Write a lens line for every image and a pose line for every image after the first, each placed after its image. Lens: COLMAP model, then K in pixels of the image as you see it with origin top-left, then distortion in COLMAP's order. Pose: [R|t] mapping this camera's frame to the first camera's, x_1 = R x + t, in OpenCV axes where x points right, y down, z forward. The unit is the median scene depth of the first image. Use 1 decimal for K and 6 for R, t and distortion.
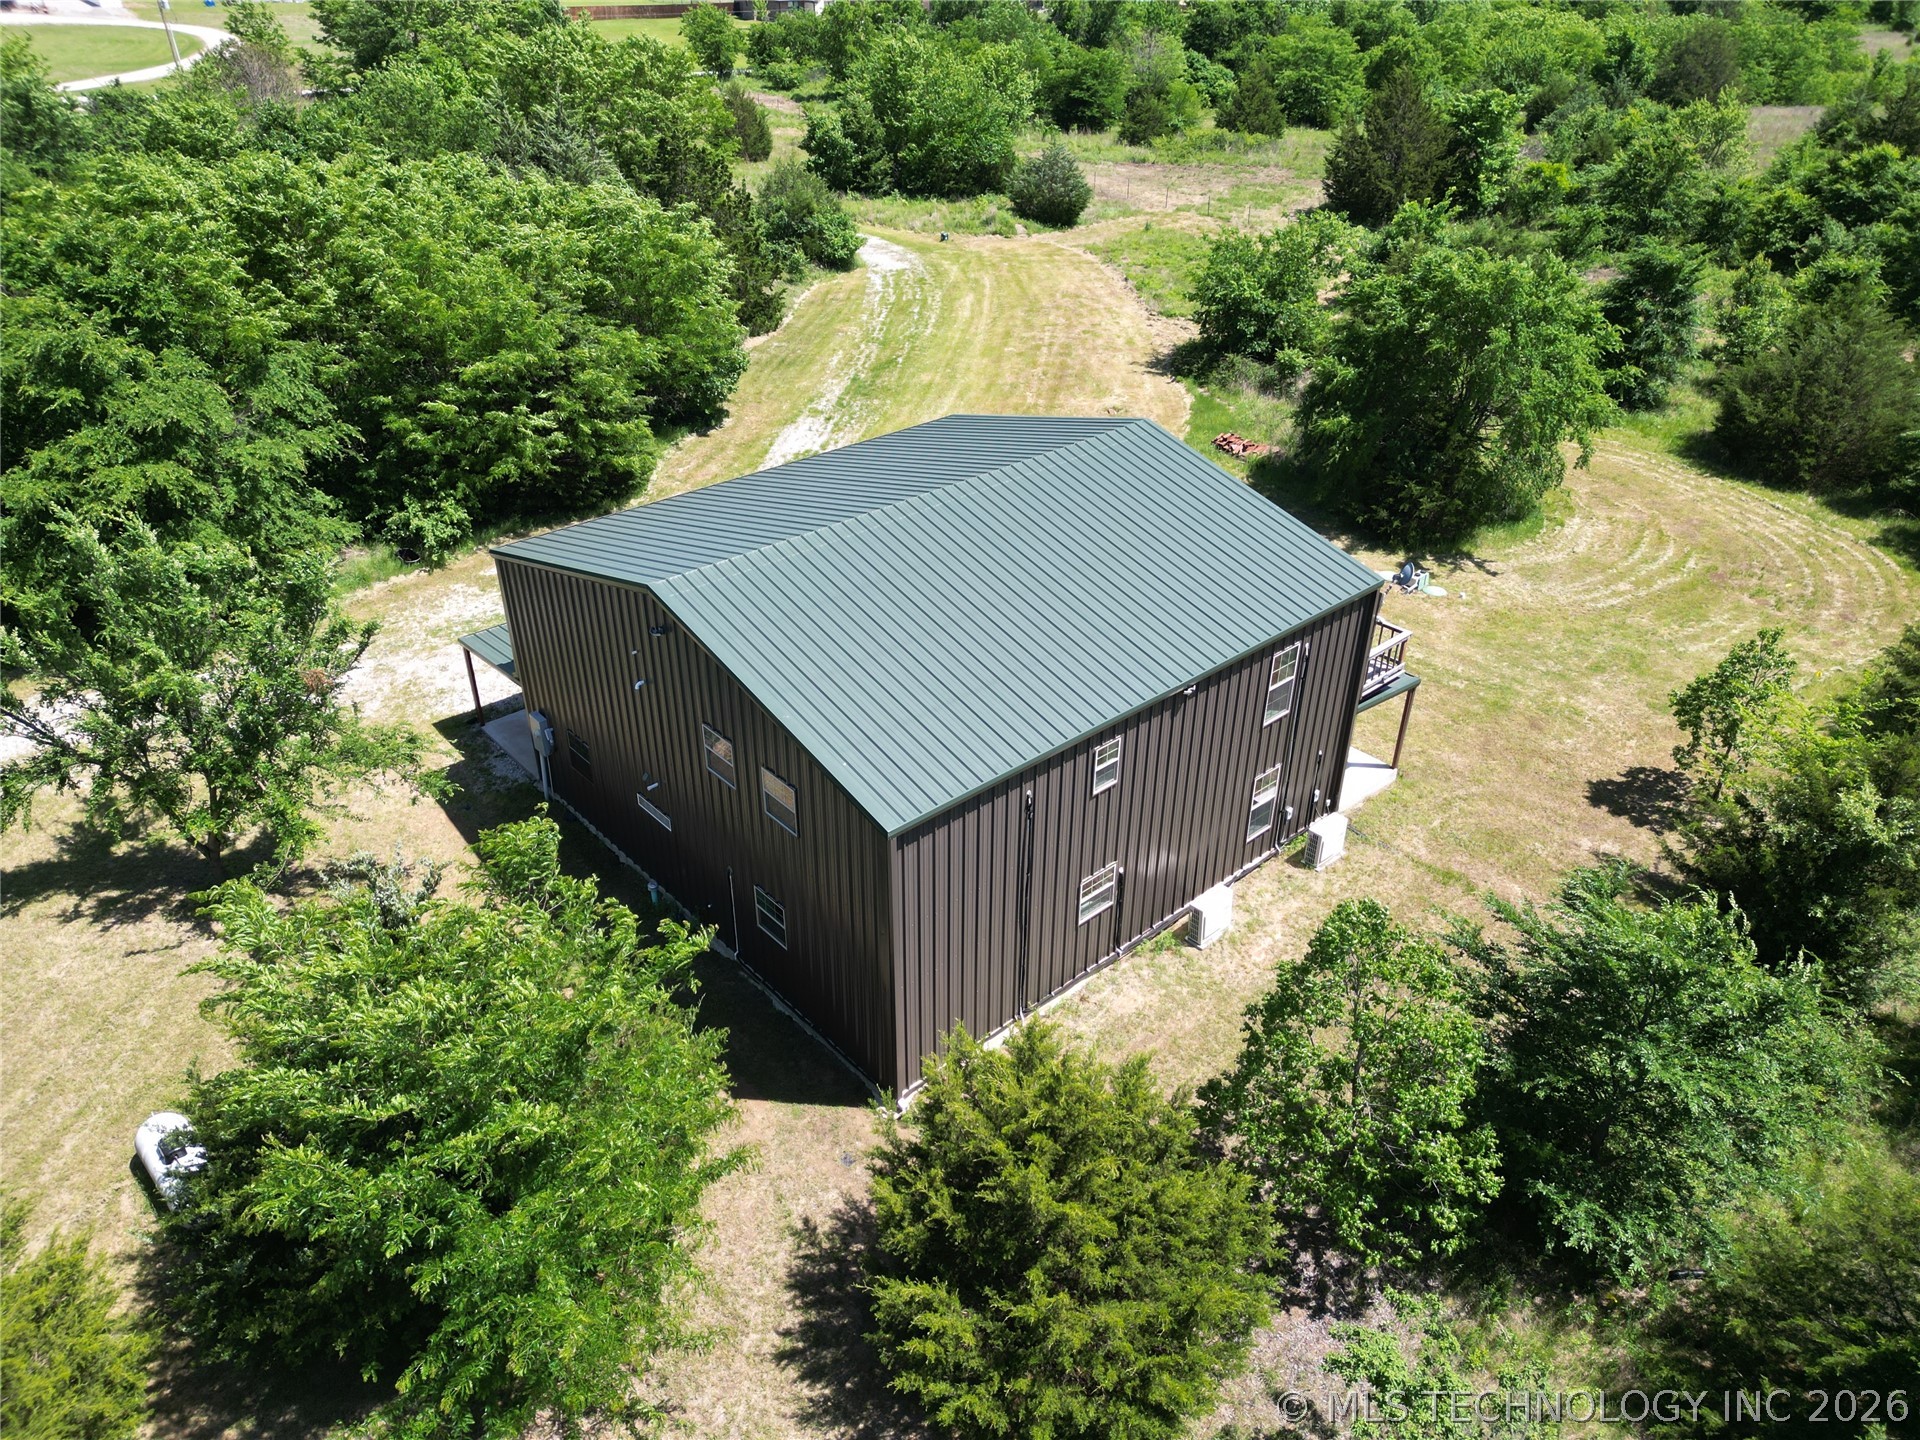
lens RADIAL K [[1348.6, 0, 957.9], [0, 1348.6, 771.1], [0, 0, 1]] dist [0.046969, -0.034845]
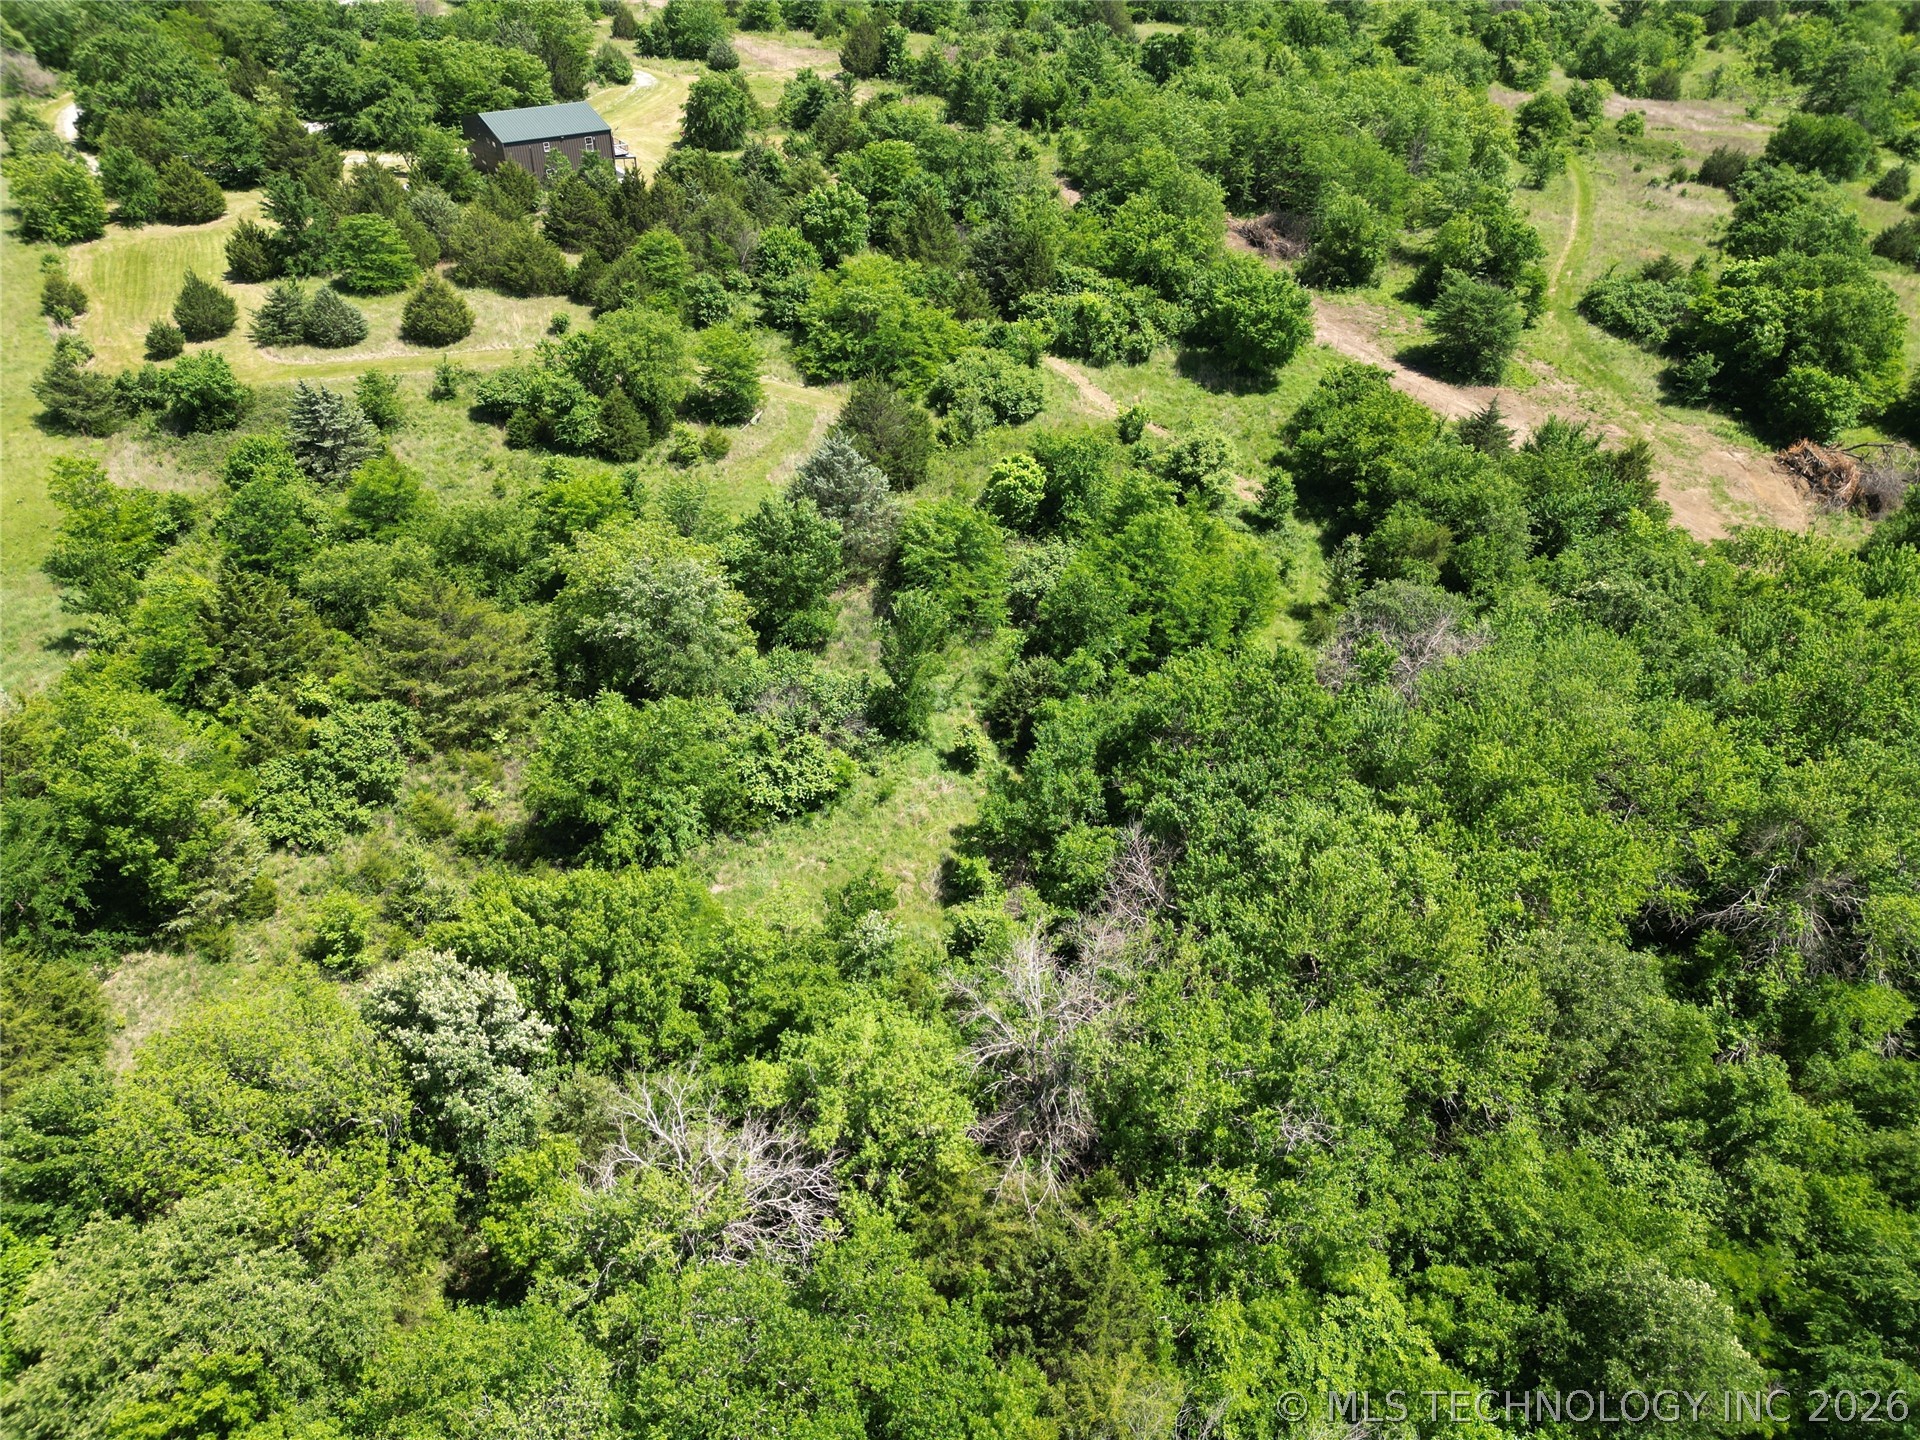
lens RADIAL K [[1348.6, 0, 953.8], [0, 1348.6, 714.8], [0, 0, 1]] dist [0.046969, -0.034845]
pose [[0.994902, 0.080859, -0.060261, 1.536560], [-0.077888, 0.995701, 0.050123, 1.283515], [0.064055, -0.045174, 0.996923, -3.184737]]
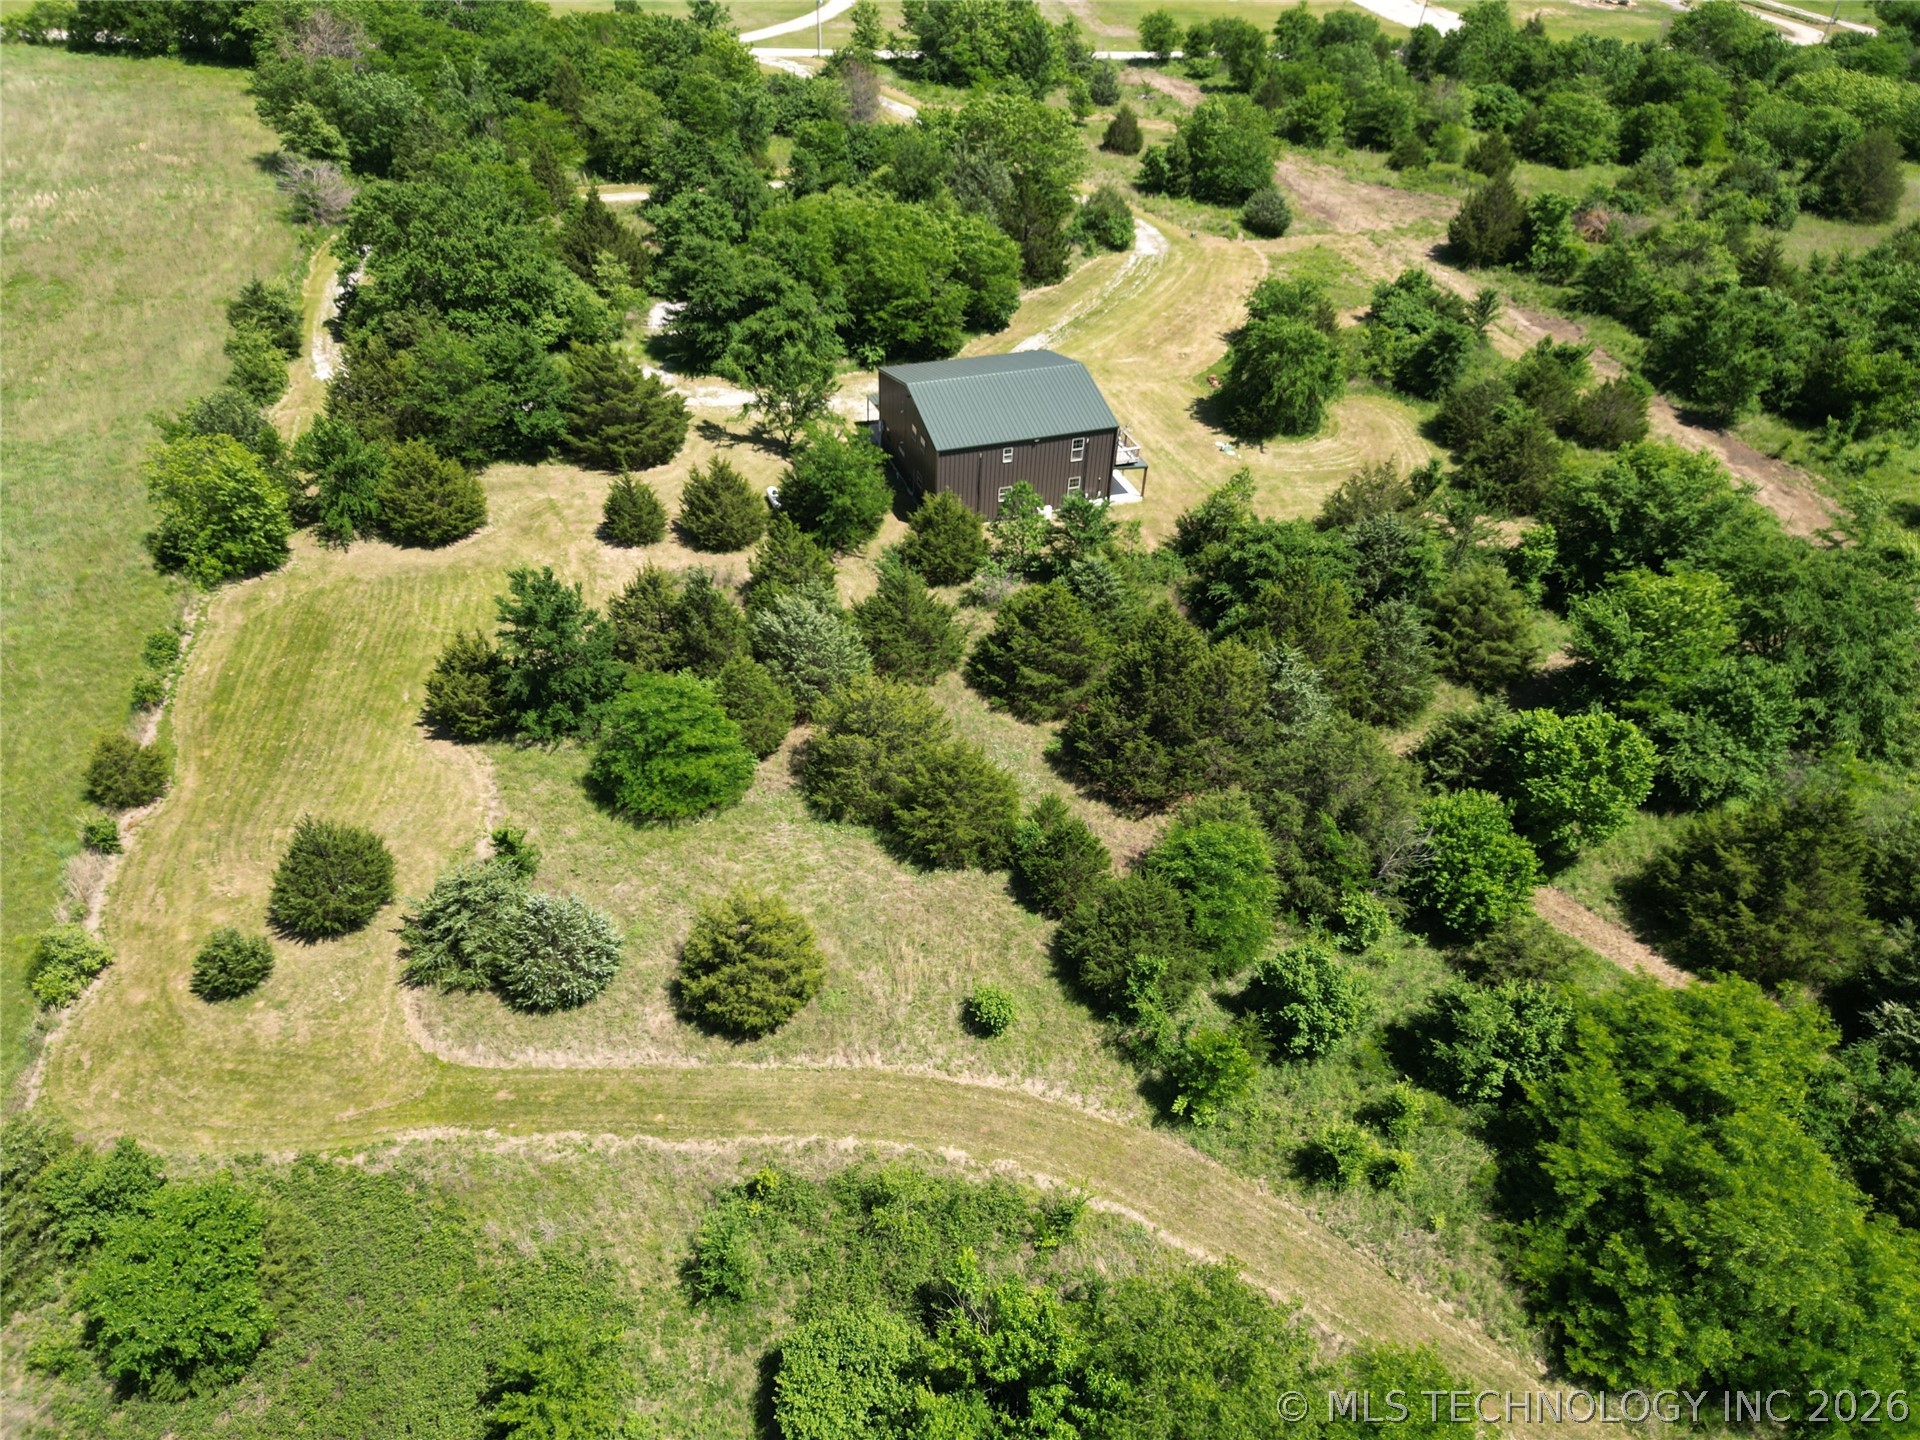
lens RADIAL K [[1348.6, 0, 959.3], [0, 1348.6, 712.8], [0, 0, 1]] dist [0.046969, -0.034845]
pose [[0.927733, 0.250919, -0.276318, 0.691539], [-0.233794, 0.967748, 0.093836, 0.211920], [0.290952, -0.022453, 0.956474, -1.527682]]
